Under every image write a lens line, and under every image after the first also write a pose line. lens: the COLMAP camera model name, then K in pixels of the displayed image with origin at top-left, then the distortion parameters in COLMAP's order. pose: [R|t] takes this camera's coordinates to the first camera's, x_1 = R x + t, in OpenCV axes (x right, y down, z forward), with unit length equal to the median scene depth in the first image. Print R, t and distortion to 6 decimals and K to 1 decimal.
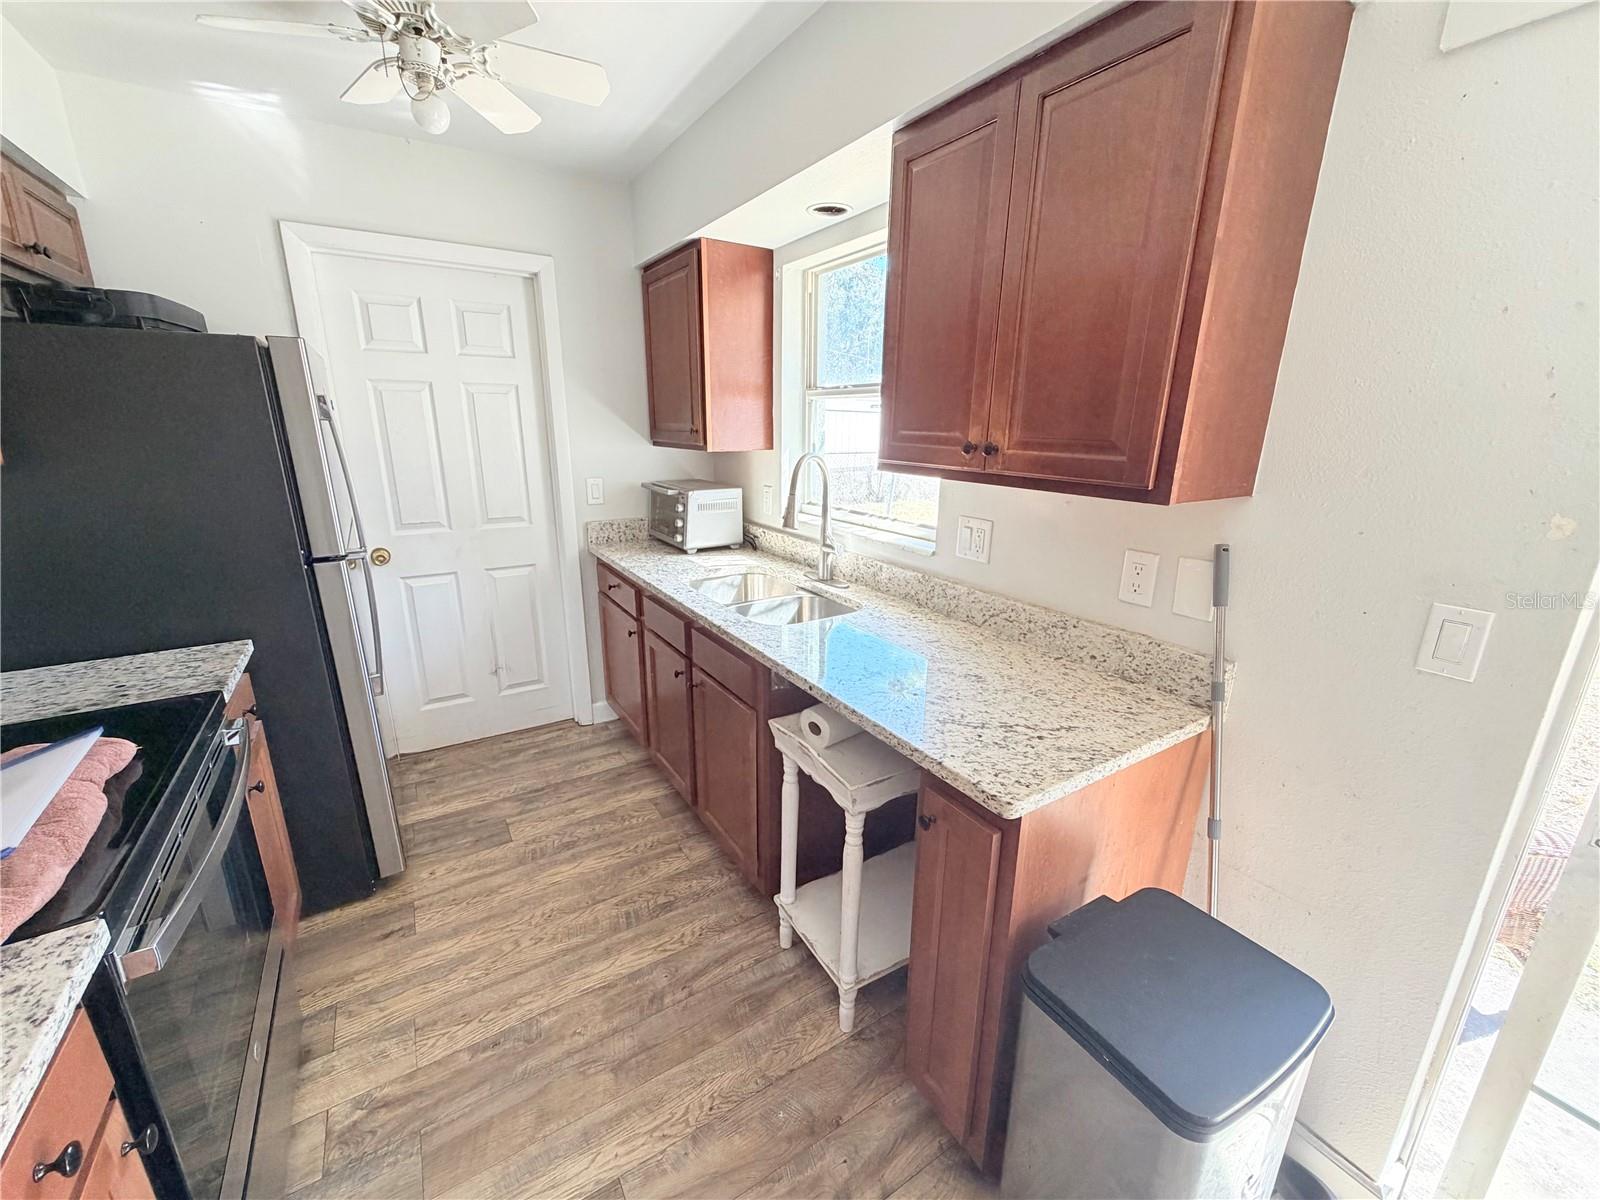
lens RADIAL K [[638.2, 0, 795.9], [0, 638.2, 595.3], [0, 0, 1]] dist [0.000319, 0.000445]
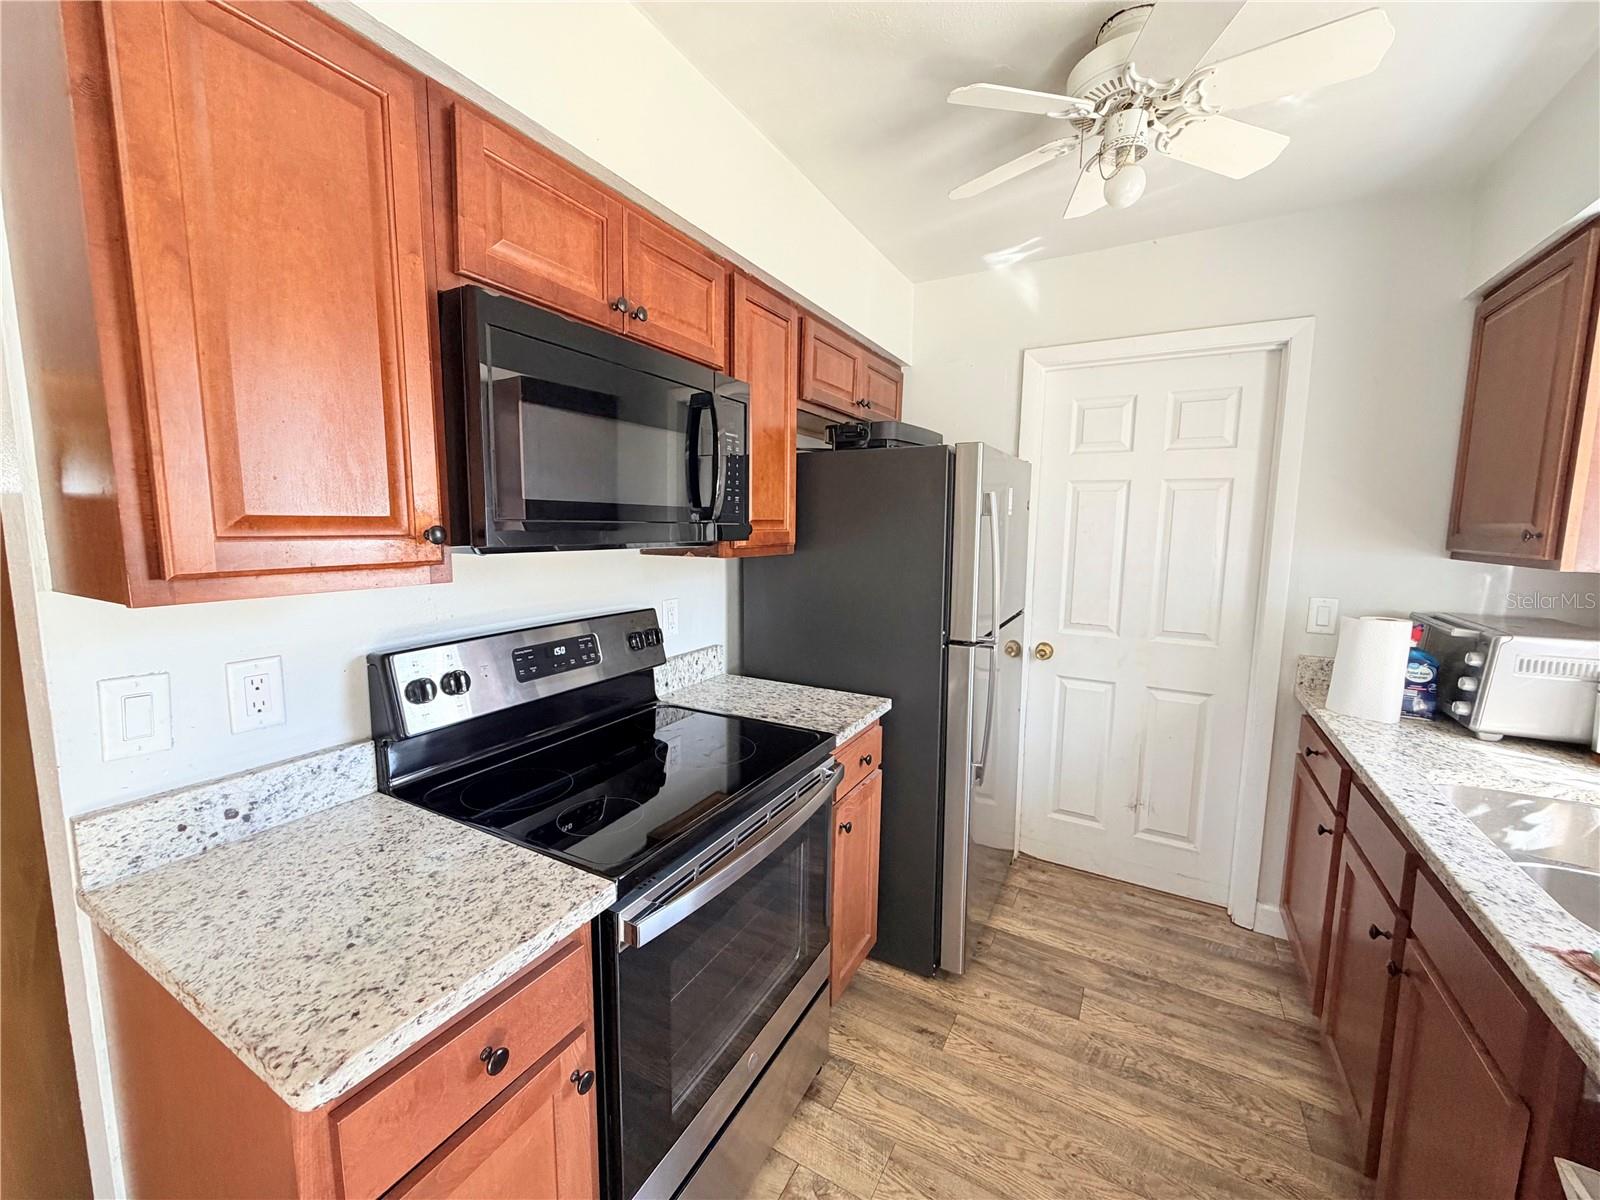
lens RADIAL K [[638.2, 0, 797.1], [0, 638.2, 597.0], [0, 0, 1]] dist [0.000319, 0.000445]
pose [[0.473205, 0.101170, -0.875124, 0.048471], [-0.241787, 0.970151, -0.018586, -0.039199], [0.847122, 0.220389, 0.483542, 0.210886]]
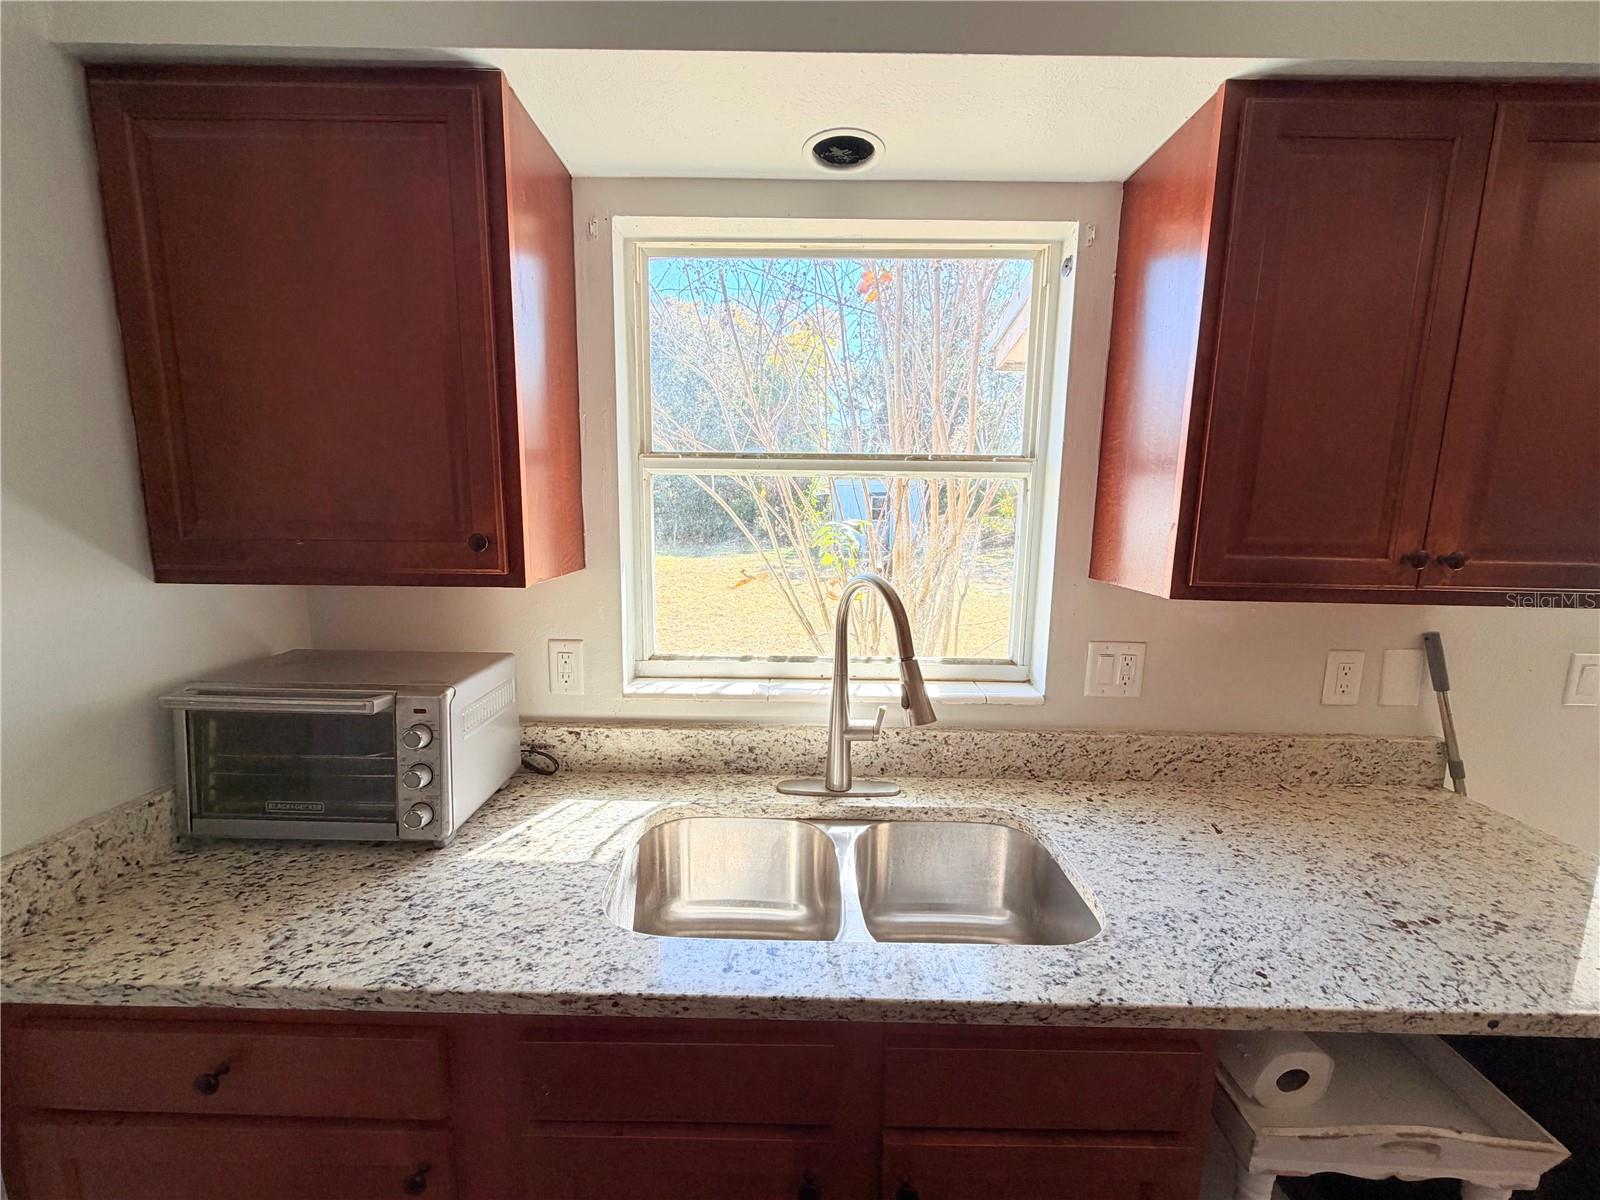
lens RADIAL K [[638.2, 0, 797.0], [0, 638.2, 595.4], [0, 0, 1]] dist [0.000319, 0.000445]
pose [[0.541485, -0.122286, 0.831769, -0.488742], [0.213697, 0.976890, 0.004504, -0.232785], [-0.813097, 0.175308, 0.555104, 0.792804]]
